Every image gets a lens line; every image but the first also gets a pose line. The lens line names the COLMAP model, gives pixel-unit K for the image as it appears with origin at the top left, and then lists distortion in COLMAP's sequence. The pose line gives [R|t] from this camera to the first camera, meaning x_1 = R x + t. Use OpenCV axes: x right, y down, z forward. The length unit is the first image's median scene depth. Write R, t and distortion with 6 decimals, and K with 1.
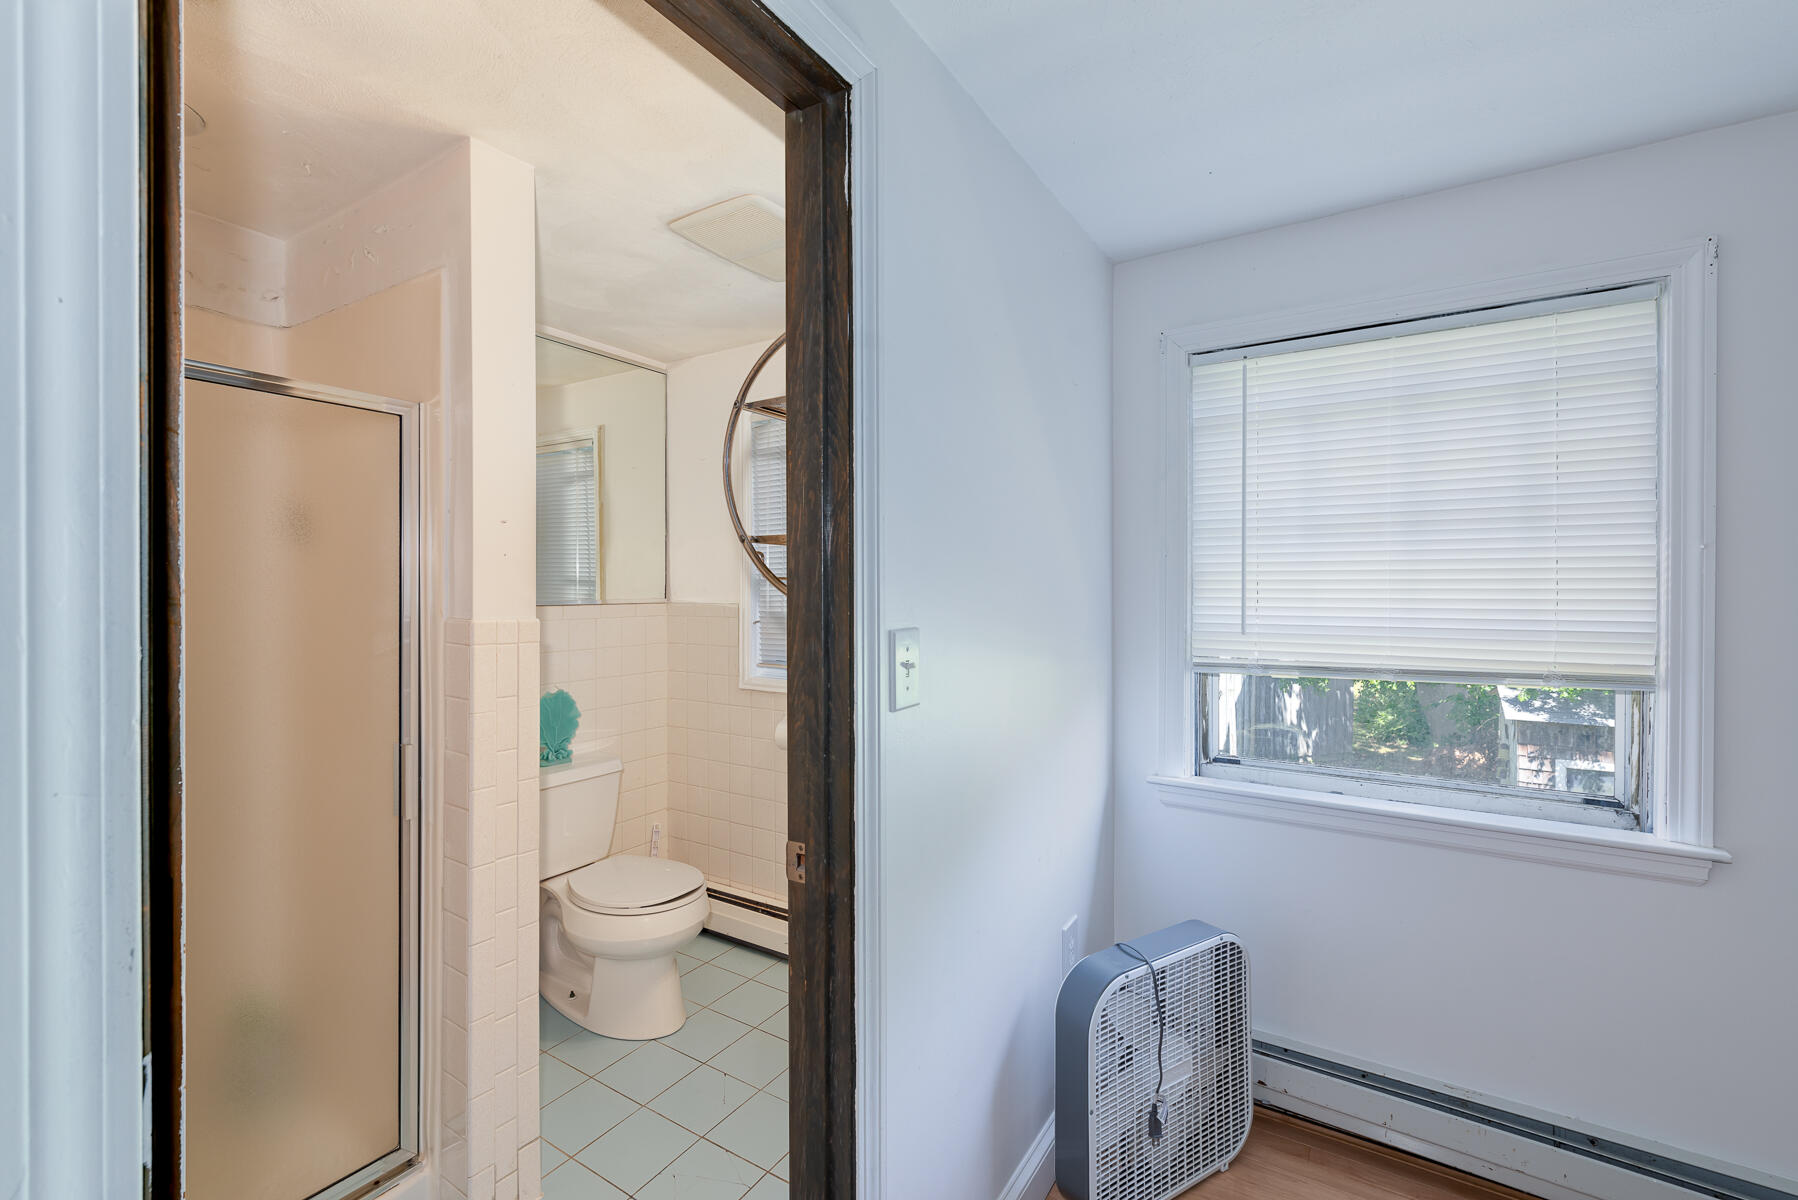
lens RADIAL K [[764.9, 0, 895.1], [0, 764.9, 593.6], [0, 0, 1]] dist [-0.003351, -0.000342]
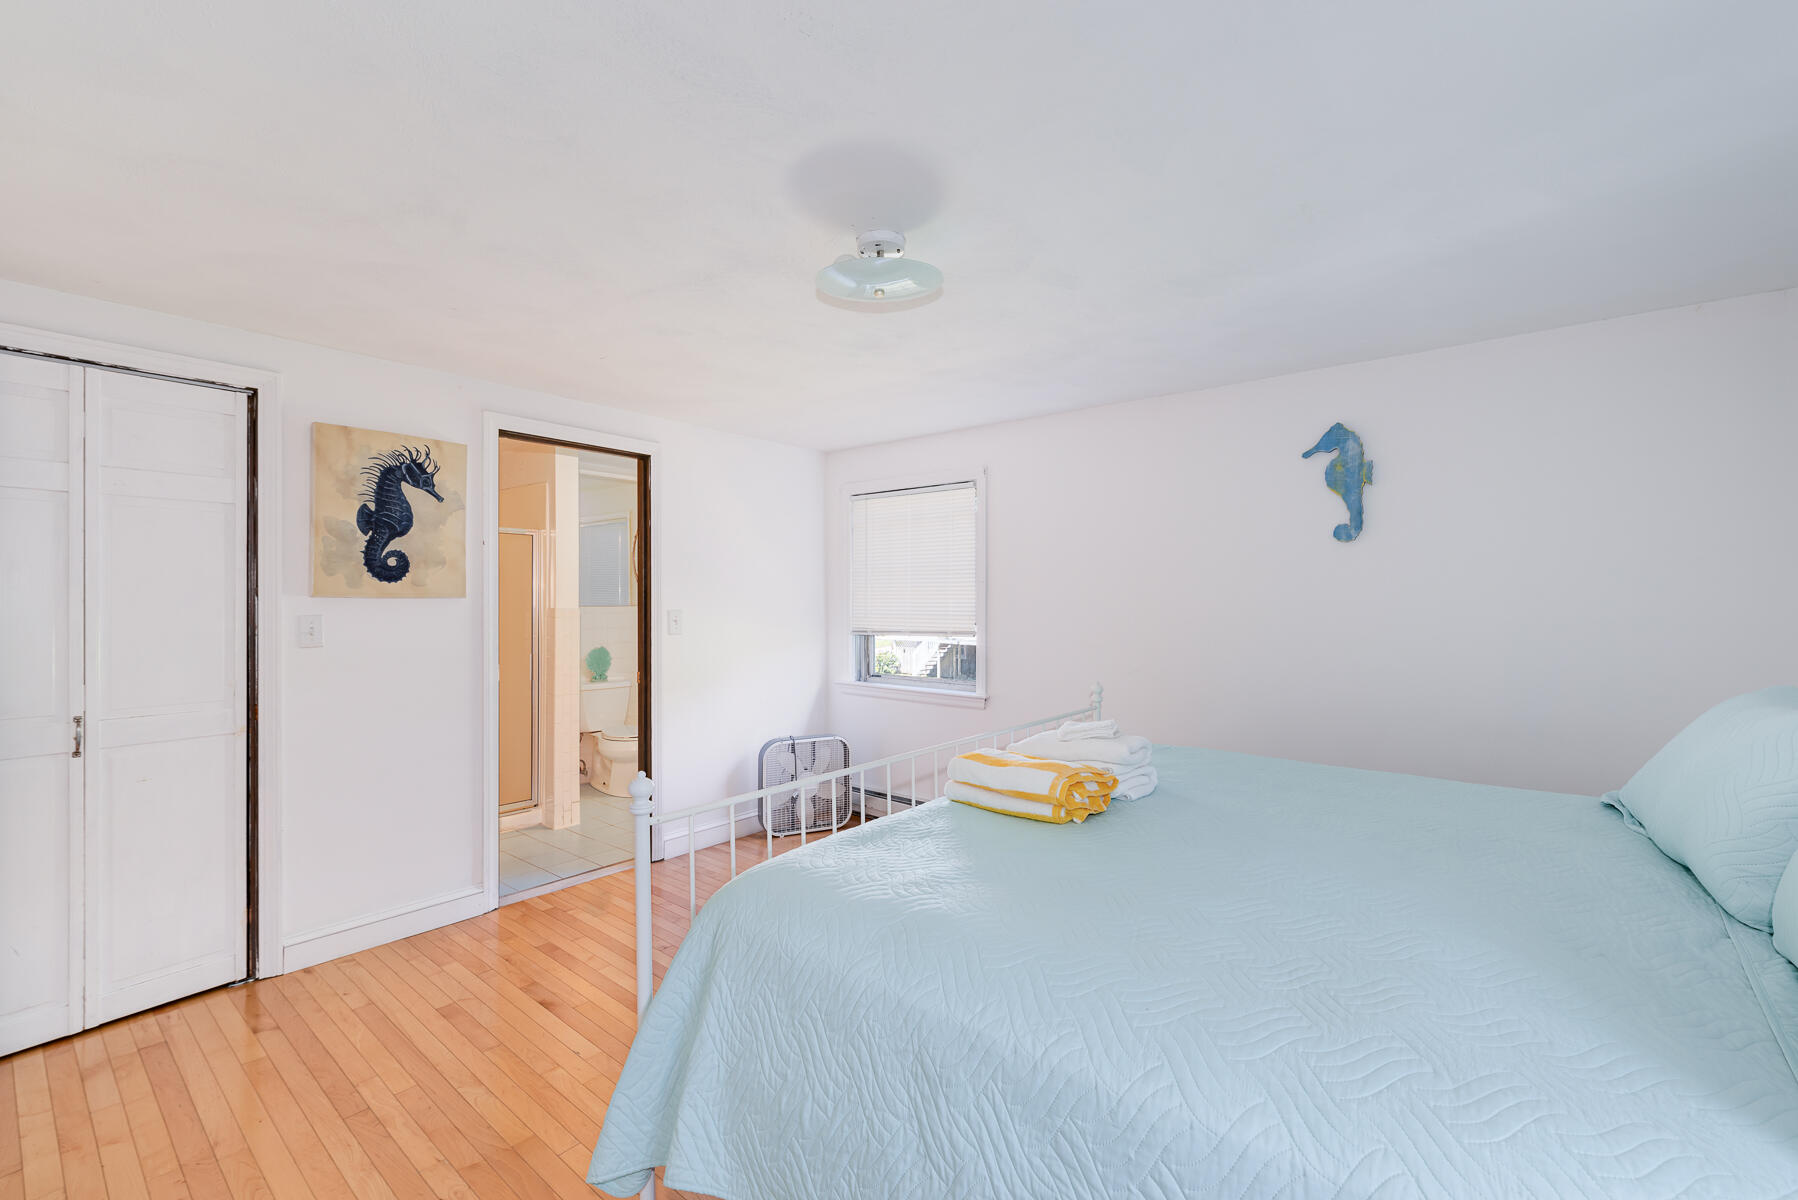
lens RADIAL K [[785.6, 0, 899.4], [0, 785.6, 594.4], [0, 0, 1]] dist [0.003114, -0.000003]
pose [[0.992585, 0.001014, -0.121549, 0.979234], [-0.001629, 0.999986, -0.004962, -0.007213], [0.121543, 0.005123, 0.992573, -1.603334]]
